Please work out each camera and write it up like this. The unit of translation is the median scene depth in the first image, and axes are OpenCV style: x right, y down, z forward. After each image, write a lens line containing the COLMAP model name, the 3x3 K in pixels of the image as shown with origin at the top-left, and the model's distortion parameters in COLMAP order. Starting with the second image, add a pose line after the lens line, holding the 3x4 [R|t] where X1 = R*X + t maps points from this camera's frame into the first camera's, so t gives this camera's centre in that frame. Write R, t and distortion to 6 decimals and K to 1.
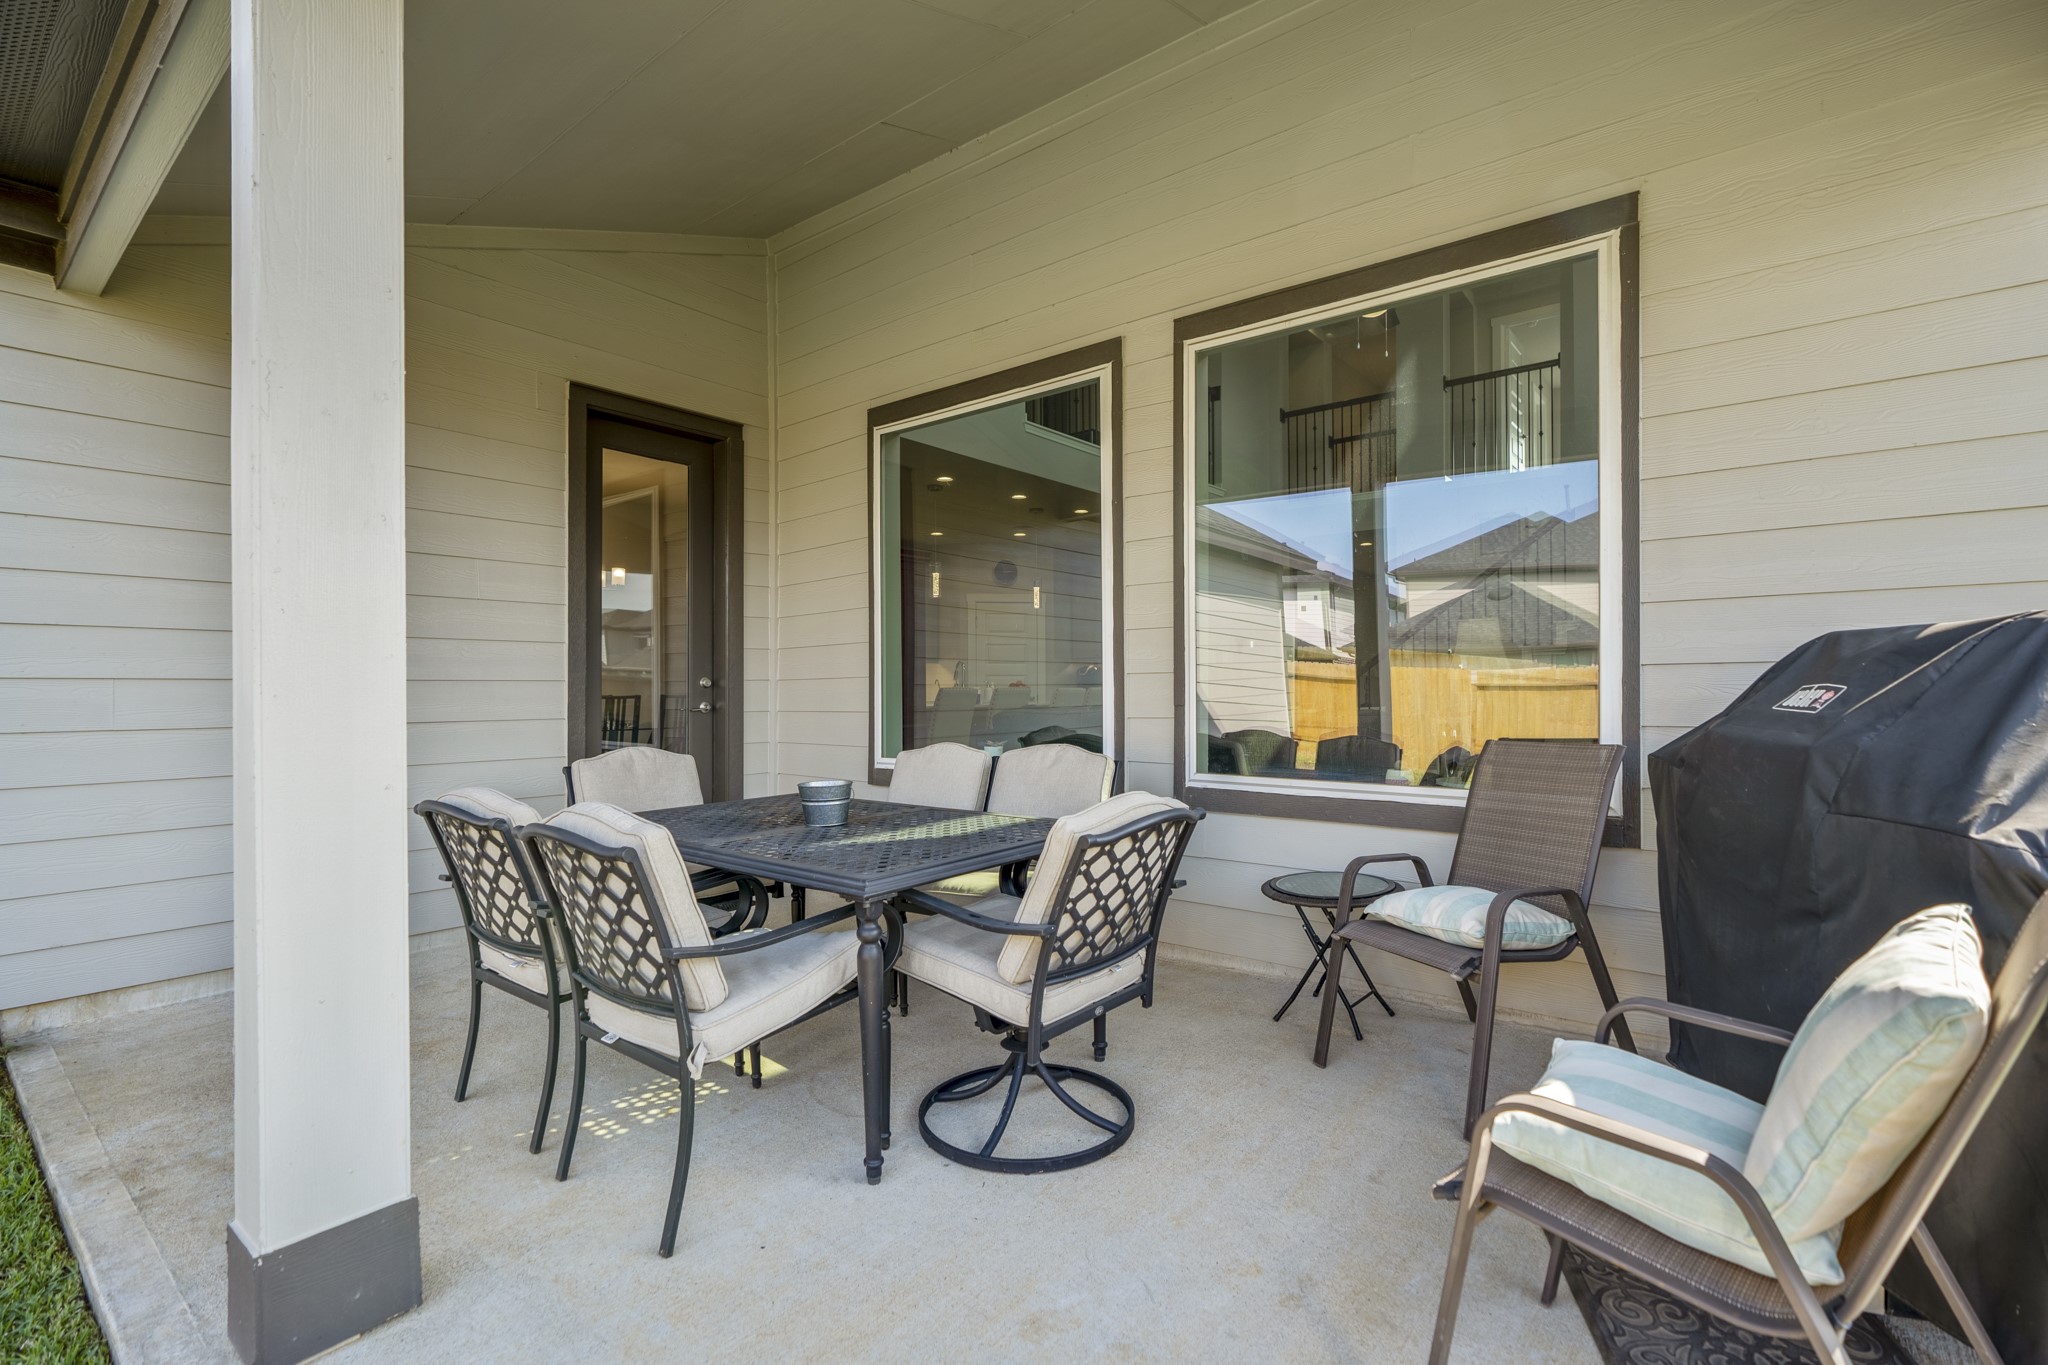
lens RADIAL K [[944.1, 0, 1025.8], [0, 944.1, 678.8], [0, 0, 1]] dist [0.006073, -0.004171]
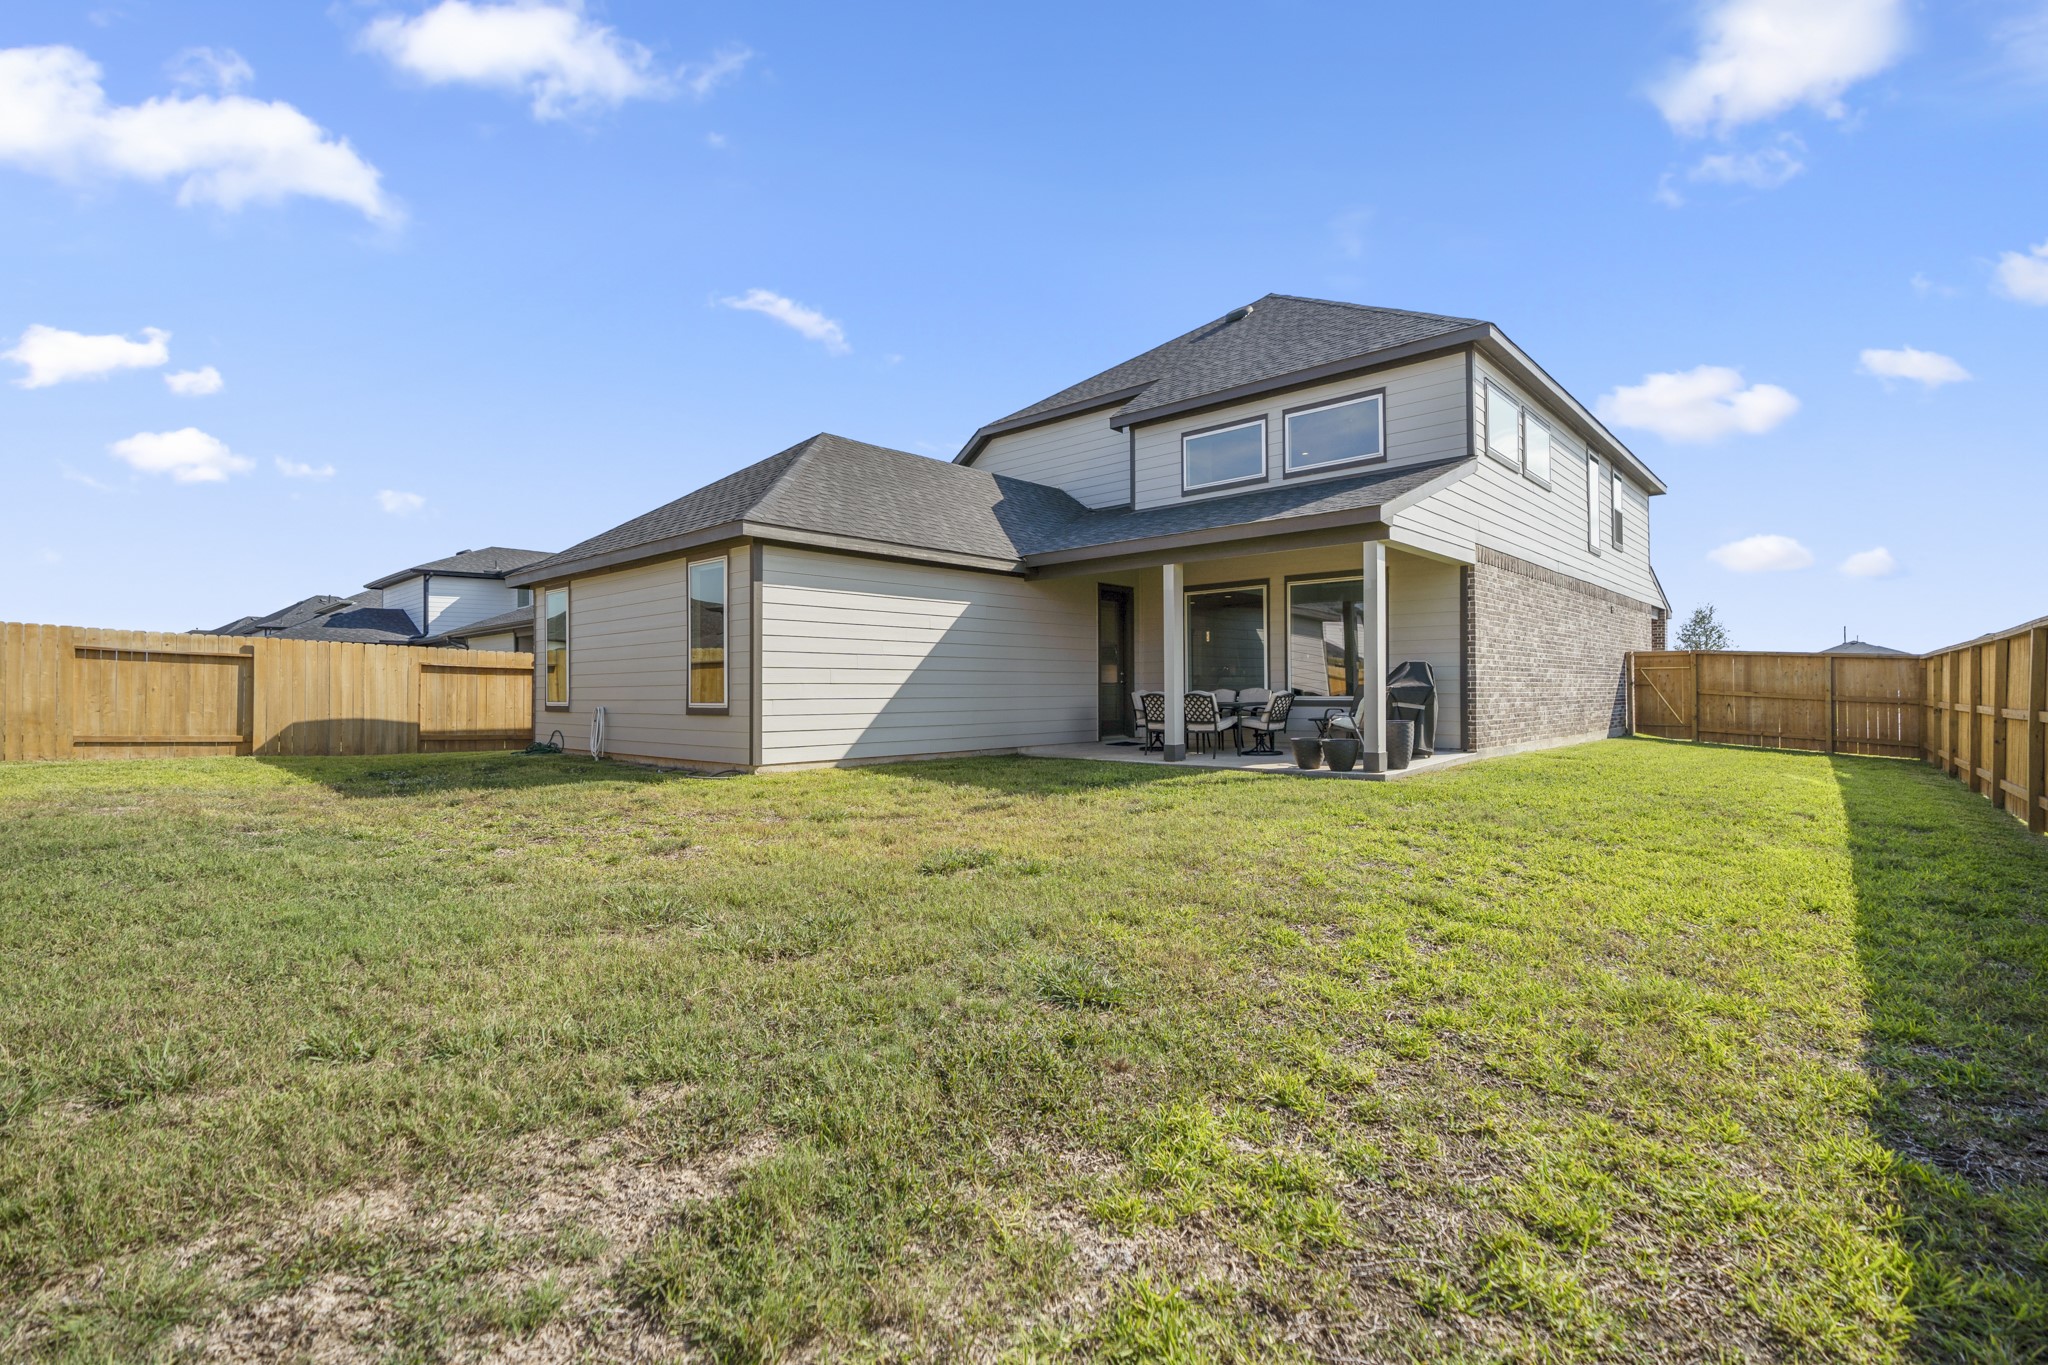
lens RADIAL K [[944.1, 0, 1038.2], [0, 944.1, 688.6], [0, 0, 1]] dist [0.006073, -0.004171]
pose [[0.999063, 0.009295, -0.042261, -0.746434], [-0.008950, 0.999925, 0.008344, 0.042004], [0.042335, -0.007958, 0.999072, -3.160217]]
